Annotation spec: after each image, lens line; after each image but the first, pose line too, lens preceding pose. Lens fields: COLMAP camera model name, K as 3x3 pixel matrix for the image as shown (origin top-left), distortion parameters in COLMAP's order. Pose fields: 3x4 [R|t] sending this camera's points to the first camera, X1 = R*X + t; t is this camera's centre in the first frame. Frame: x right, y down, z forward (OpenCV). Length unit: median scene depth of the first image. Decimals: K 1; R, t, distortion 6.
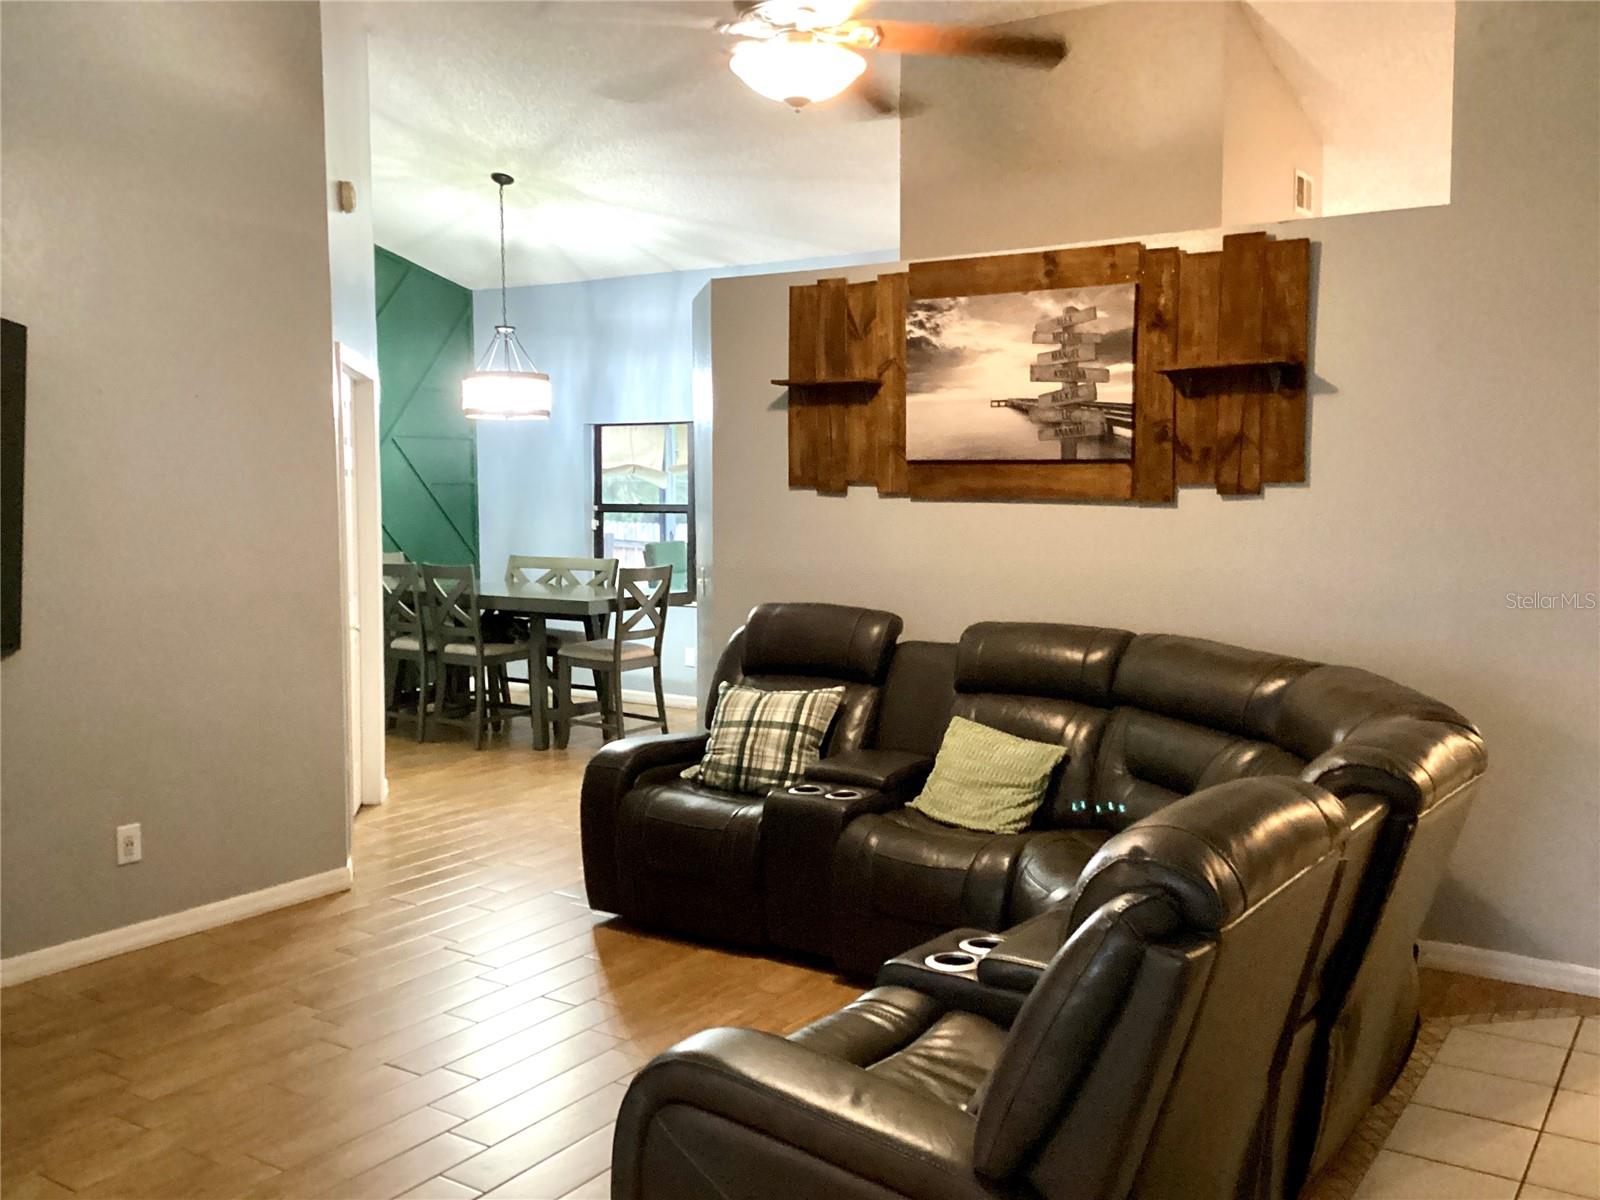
lens RADIAL K [[1445.5, 0, 800.0], [0, 1445.5, 600.0], [0, 0, 1]] dist [0.039891, -0.000676]
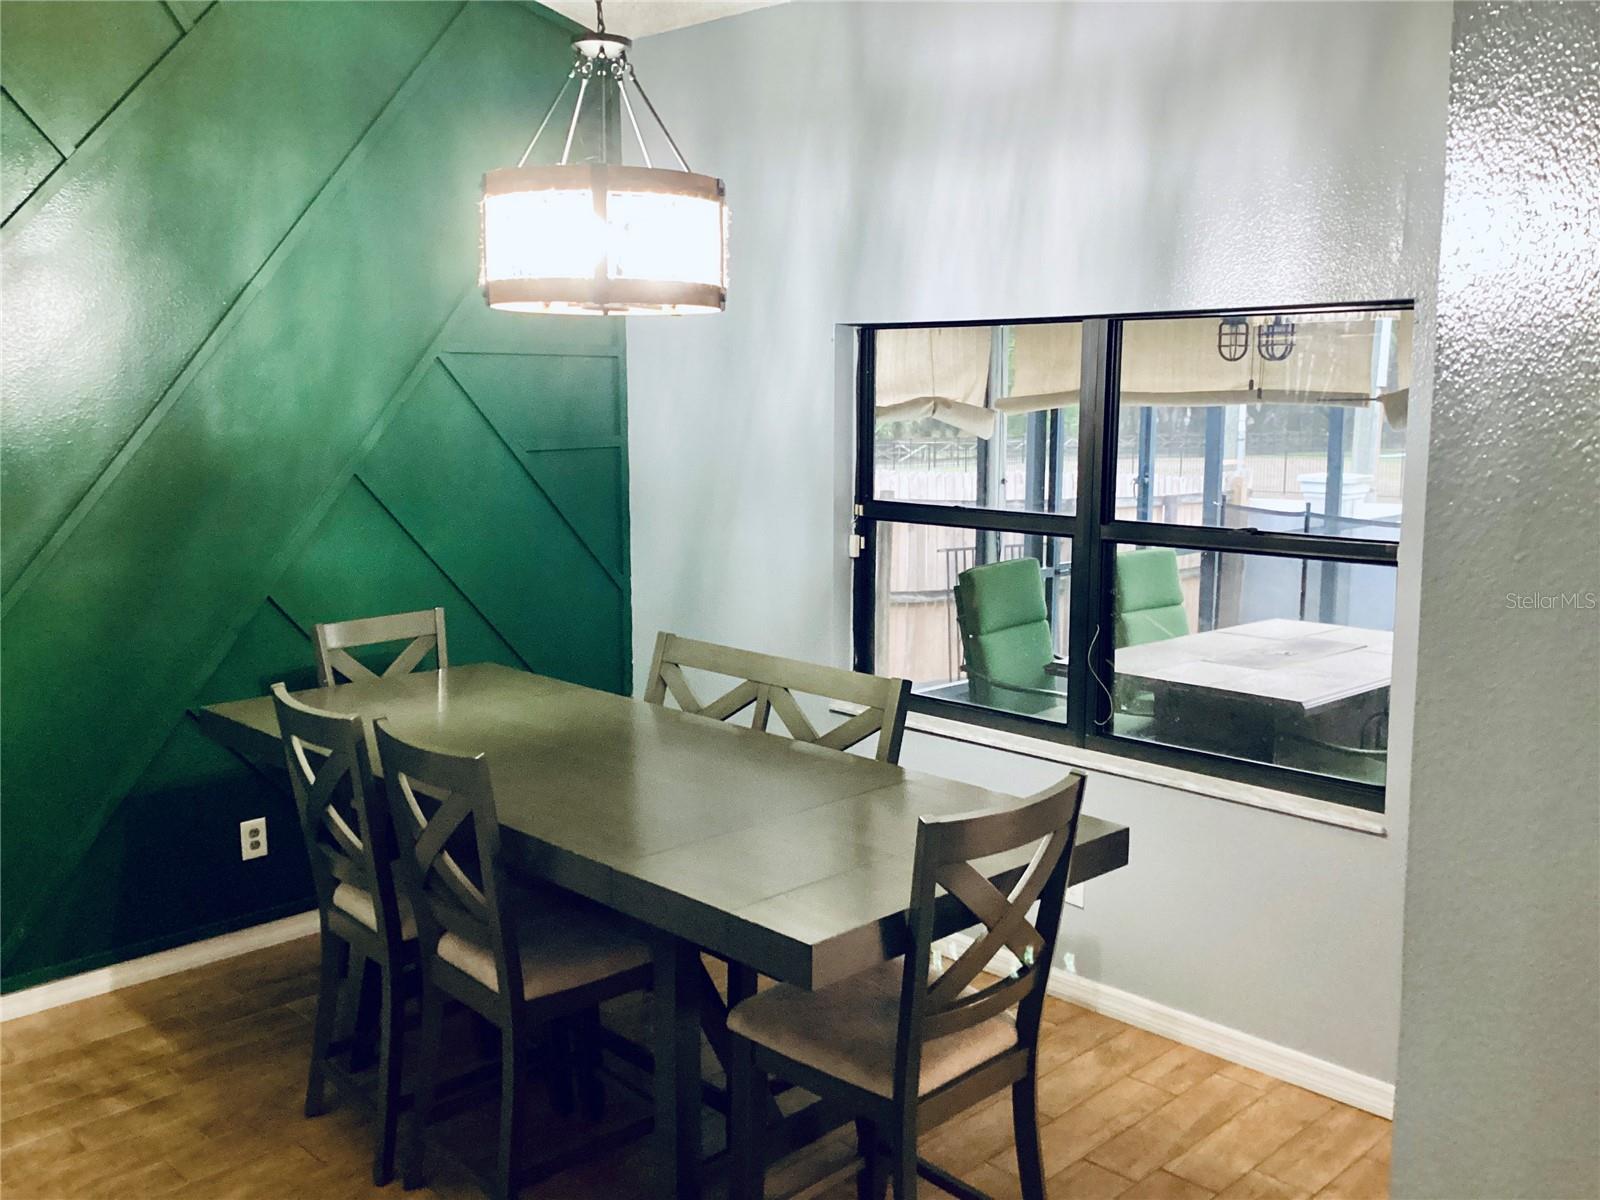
lens RADIAL K [[1445.5, 0, 800.0], [0, 1445.5, 600.0], [0, 0, 1]] dist [0.039891, -0.000676]
pose [[0.982007, 0.031326, -0.186226, -0.074605], [-0.018149, 0.997236, 0.072047, -0.068729], [0.187968, -0.067371, 0.979862, 0.553675]]
